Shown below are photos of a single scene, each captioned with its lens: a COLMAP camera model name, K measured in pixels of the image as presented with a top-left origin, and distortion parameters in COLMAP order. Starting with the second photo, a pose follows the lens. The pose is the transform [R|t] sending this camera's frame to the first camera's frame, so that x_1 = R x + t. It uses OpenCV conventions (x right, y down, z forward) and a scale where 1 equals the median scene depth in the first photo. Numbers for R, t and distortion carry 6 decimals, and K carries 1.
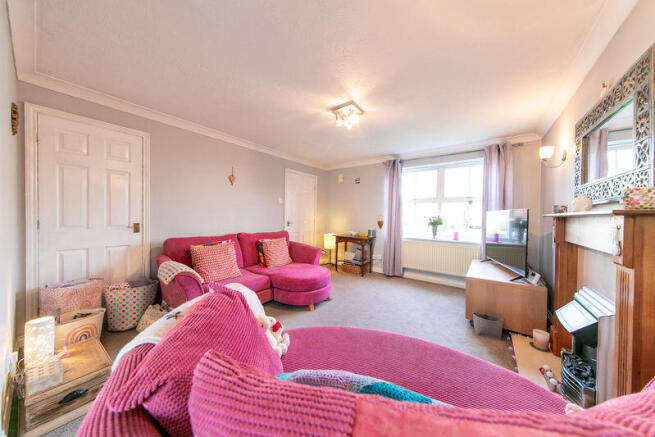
lens RADIAL K [[214.0, 0, 327.5], [0, 214.0, 218.5], [0, 0, 1]] dist [0.000481, -0.000005]
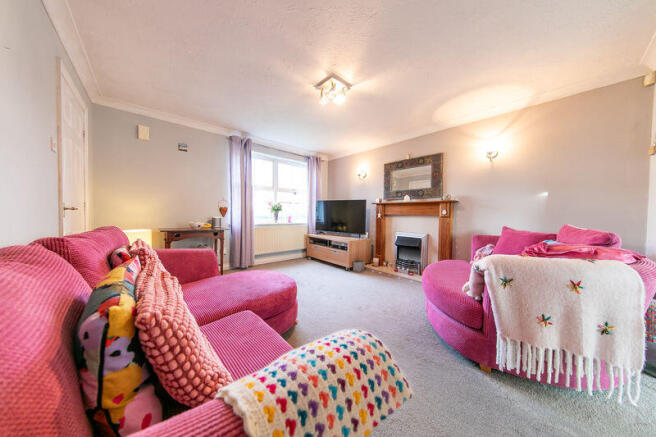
lens RADIAL K [[202.9, 0, 328.1], [0, 202.9, 216.0], [0, 0, 1]] dist [0.000558, 0.000016]
pose [[0.200846, -0.026745, 0.979258, -0.491527], [-0.002068, 0.999613, 0.027725, 0.027152], [-0.979621, -0.007594, 0.200713, 0.512409]]
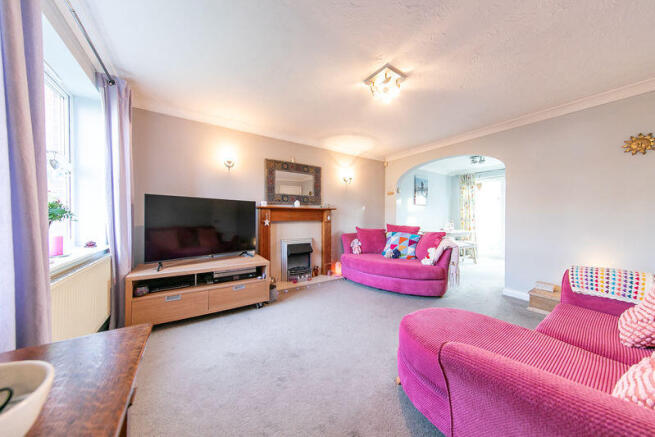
lens RADIAL K [[214.0, 0, 327.5], [0, 214.0, 218.5], [0, 0, 1]] dist [0.000481, -0.000005]
pose [[-0.942216, -0.016585, 0.334594, 0.013657], [-0.011460, 0.999785, 0.017285, 0.018665], [-0.334809, 0.012452, -0.942204, 1.148043]]
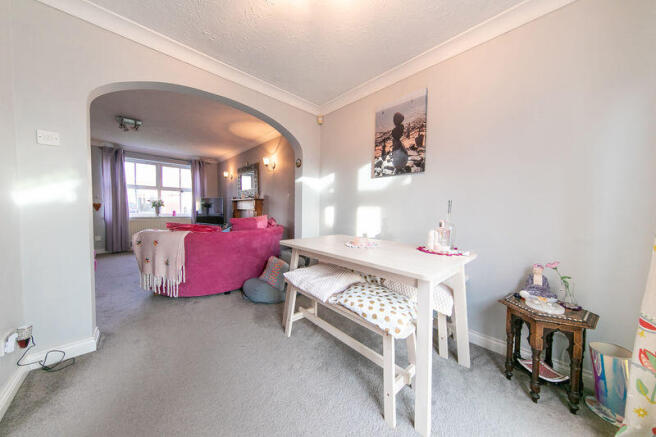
lens RADIAL K [[208.5, 0, 327.6], [0, 208.5, 215.9], [0, 0, 1]] dist [0.000821, 0.000011]
pose [[0.157782, -0.050492, 0.986182, -0.645476], [0.000129, 0.998693, 0.051112, 0.024014], [-0.987474, -0.007937, 0.157582, -0.286530]]
